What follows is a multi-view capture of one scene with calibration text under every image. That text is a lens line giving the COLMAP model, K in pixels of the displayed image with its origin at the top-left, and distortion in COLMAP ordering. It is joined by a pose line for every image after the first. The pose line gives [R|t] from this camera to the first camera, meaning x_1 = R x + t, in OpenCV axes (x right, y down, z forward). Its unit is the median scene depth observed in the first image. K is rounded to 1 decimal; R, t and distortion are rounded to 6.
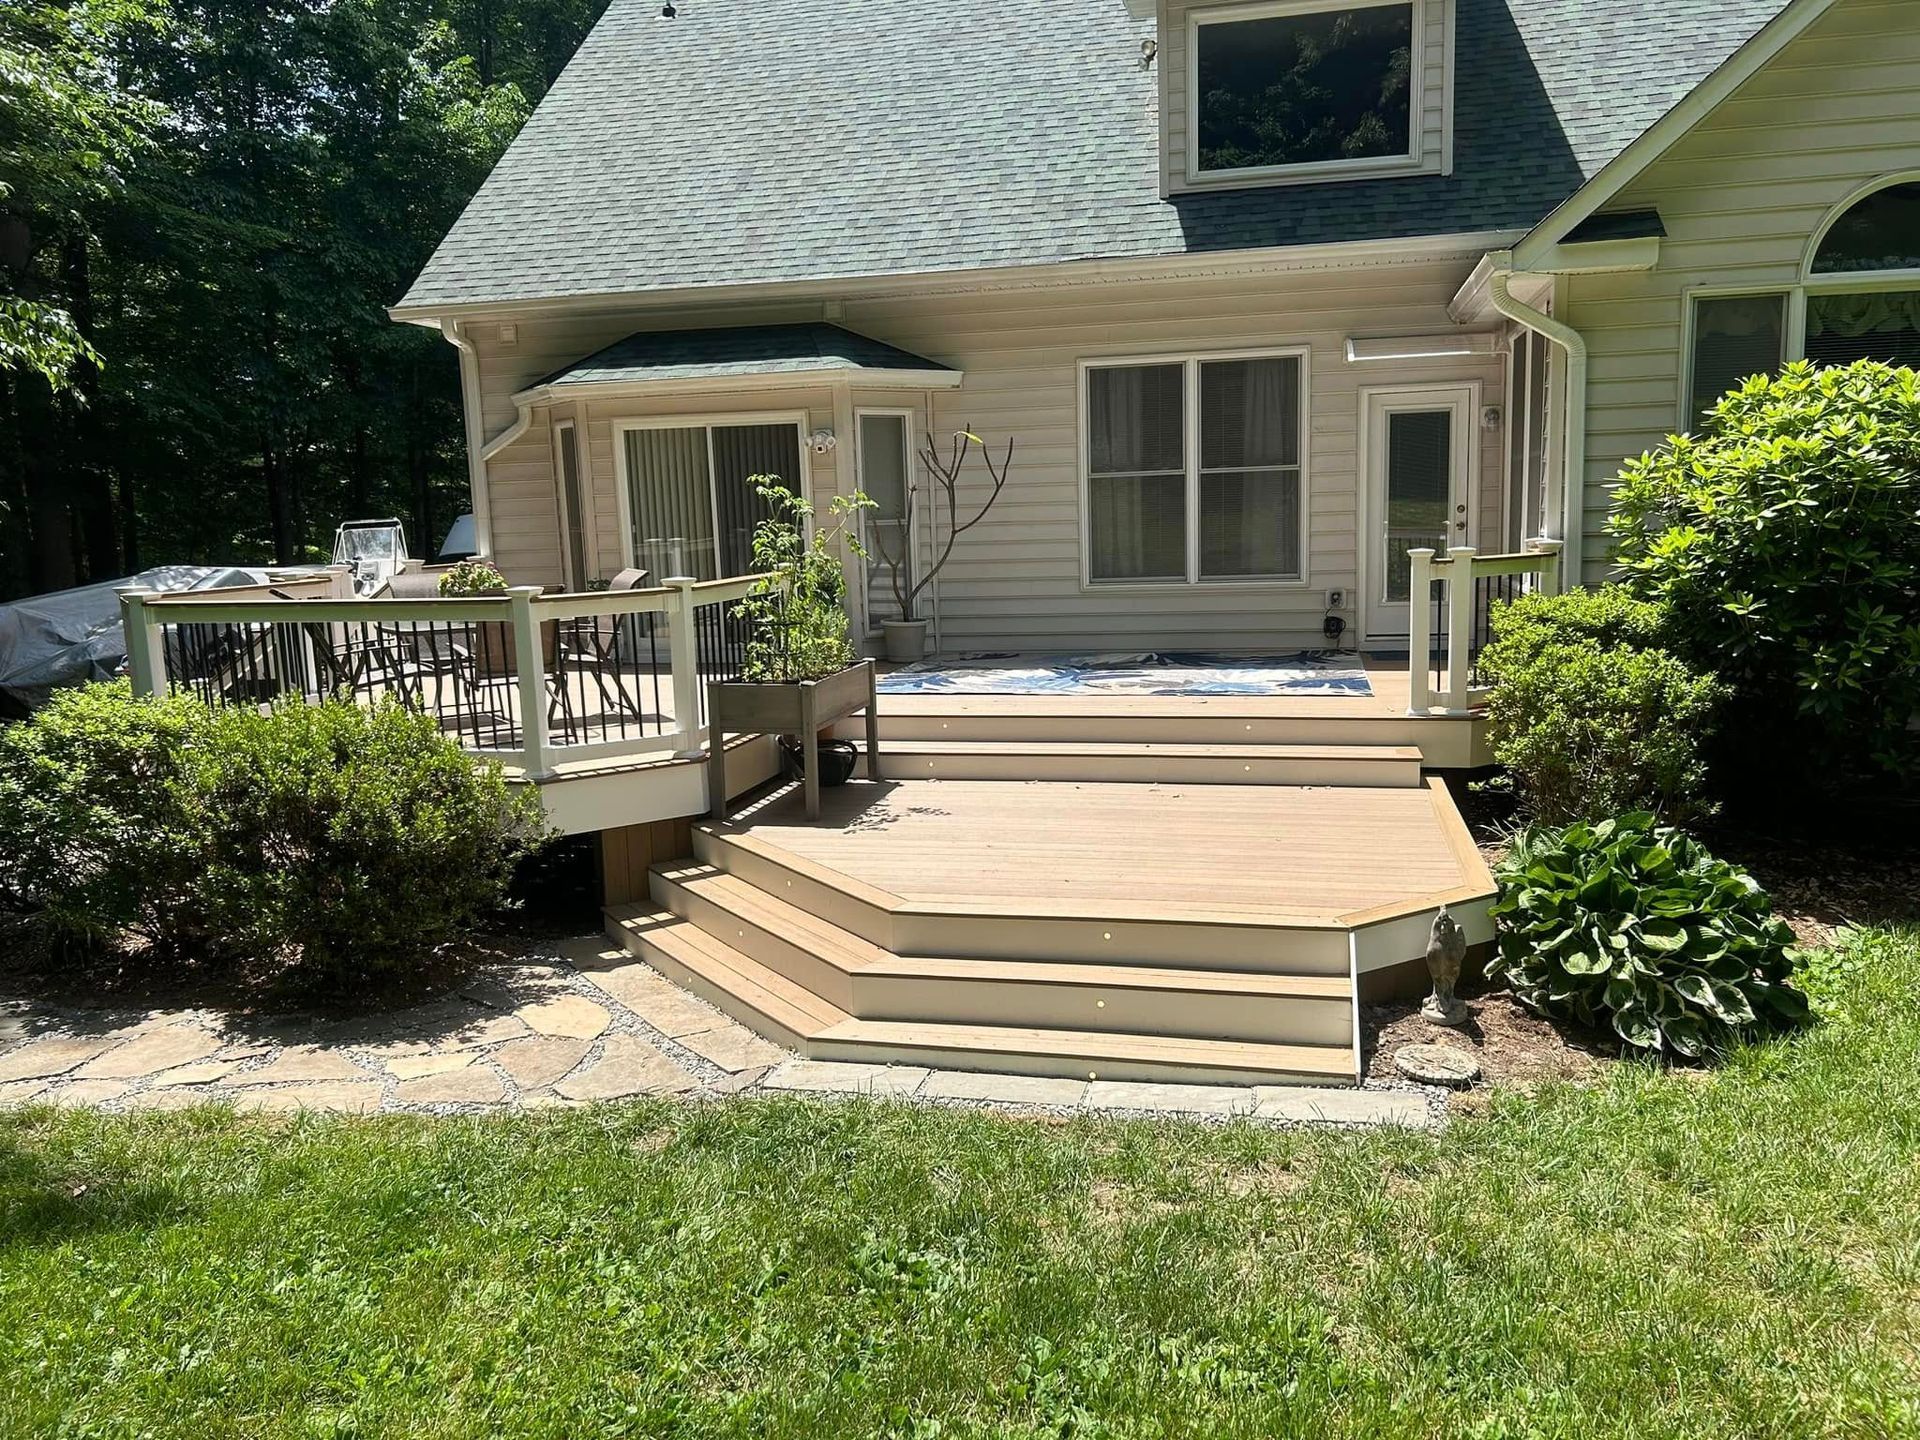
lens RADIAL K [[1458.6, 0, 941.1], [0, 1458.6, 722.5], [0, 0, 1]] dist [0.011202, -0.032202]
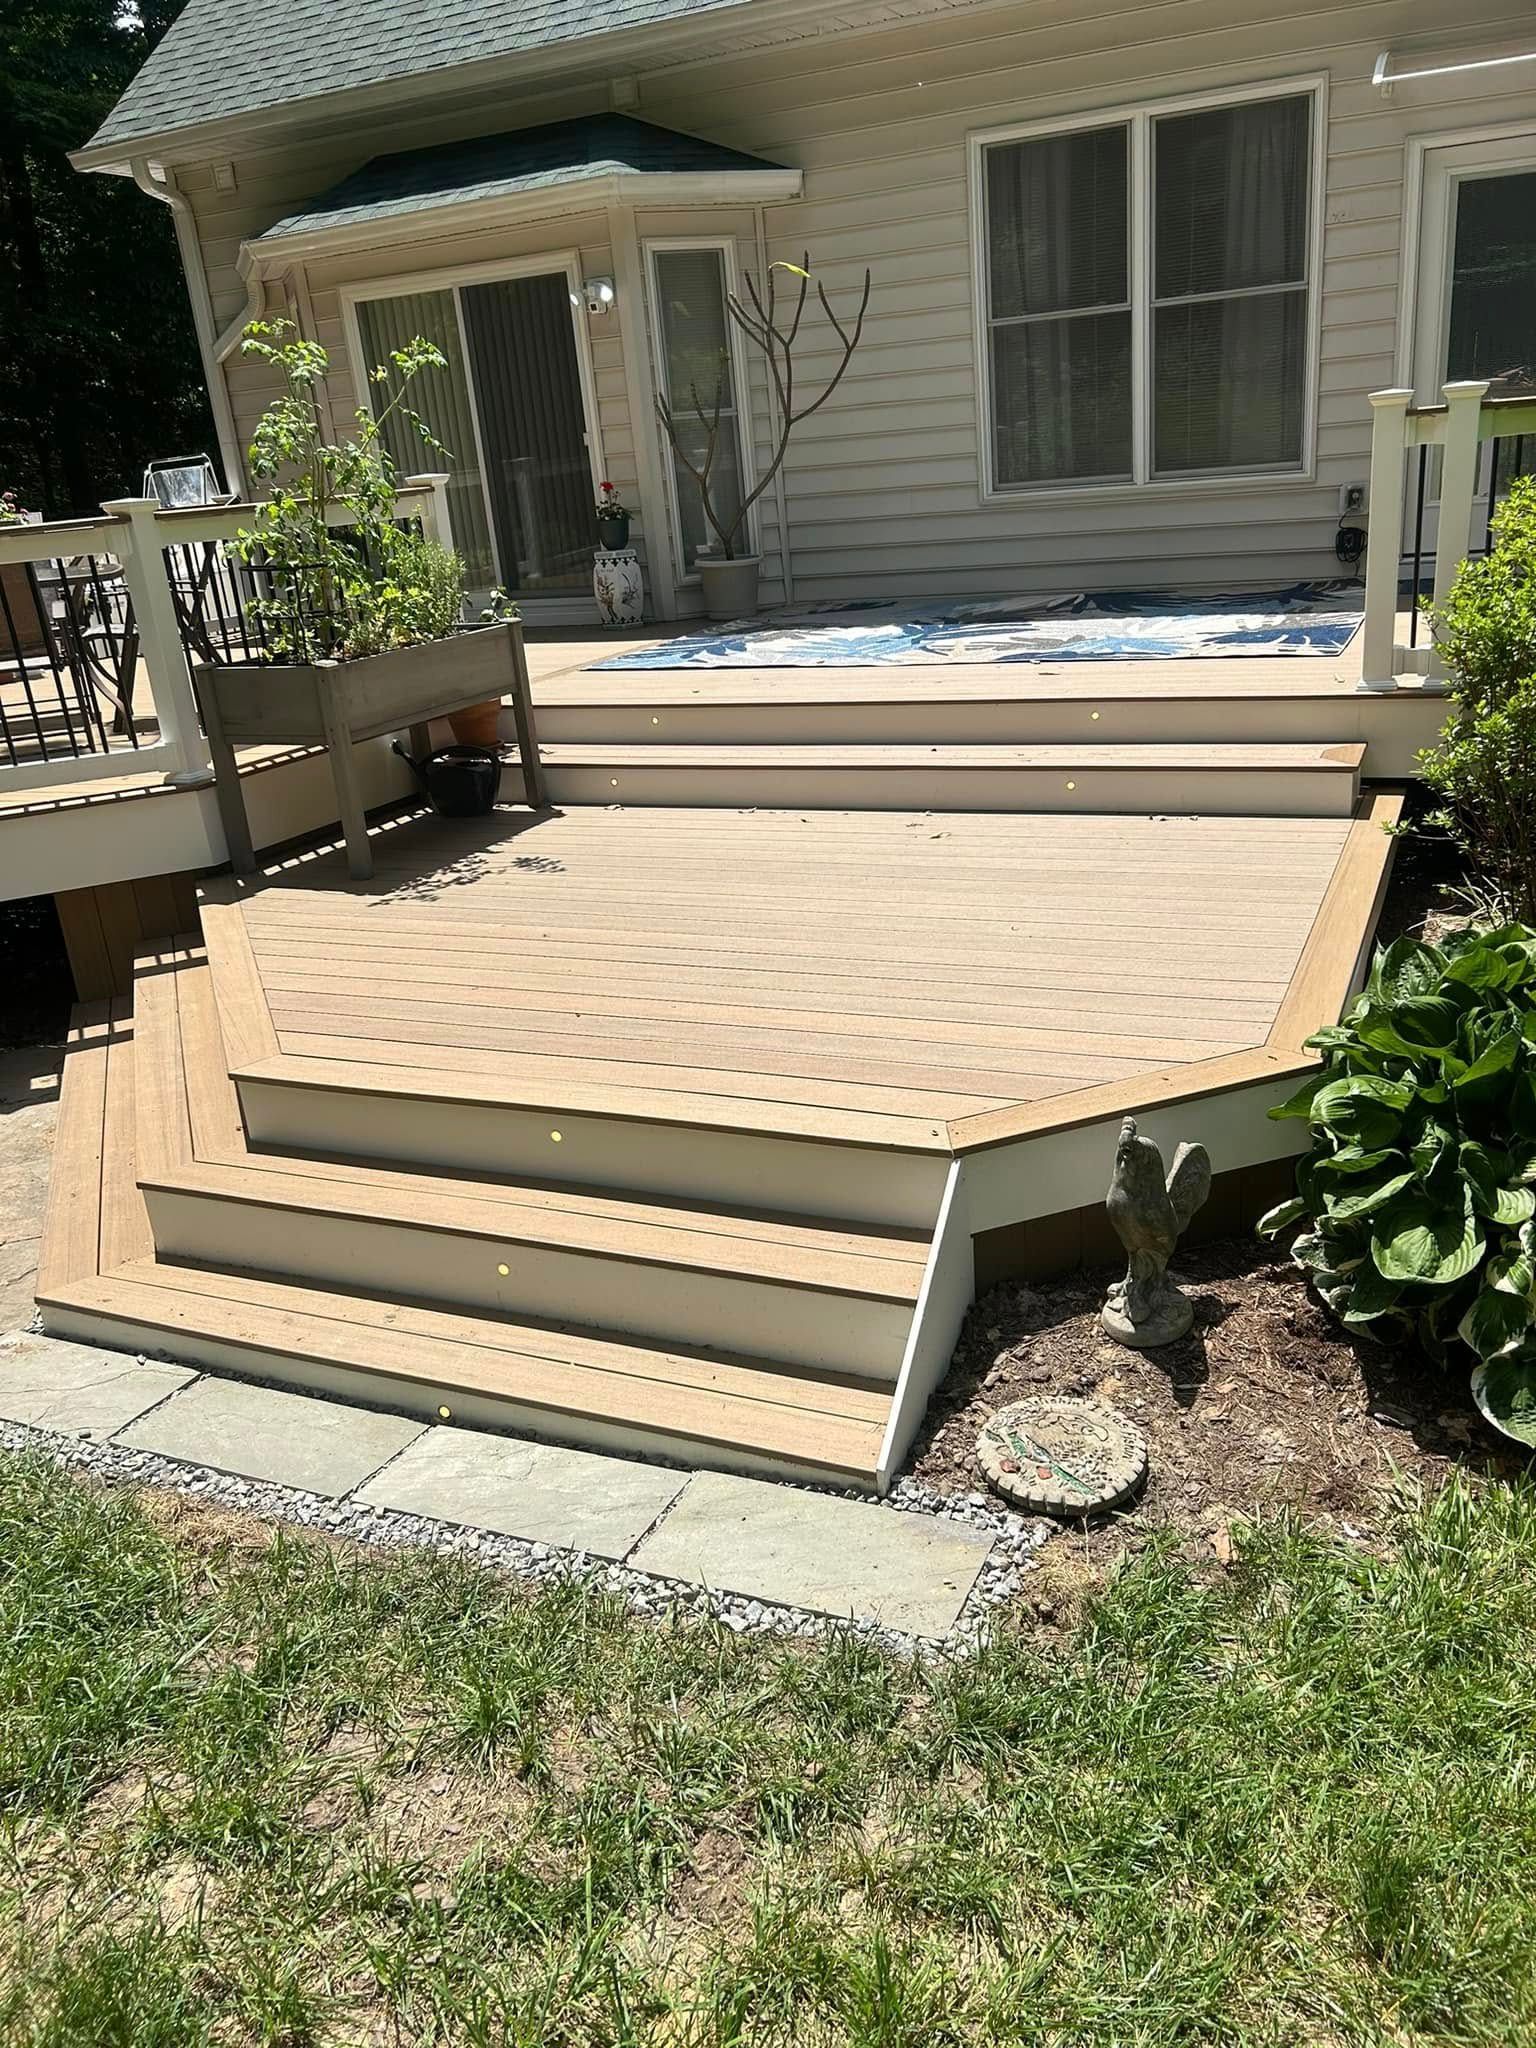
lens RADIAL K [[1555.8, 0, 782.5], [0, 1555.8, 1031.7], [0, 0, 1]] dist [0.011202, -0.032202]
pose [[0.981348, 0.019092, -0.191291, 0.204267], [0.022987, 0.976263, 0.215365, -0.010305], [0.190862, -0.215745, 0.957615, 0.305081]]
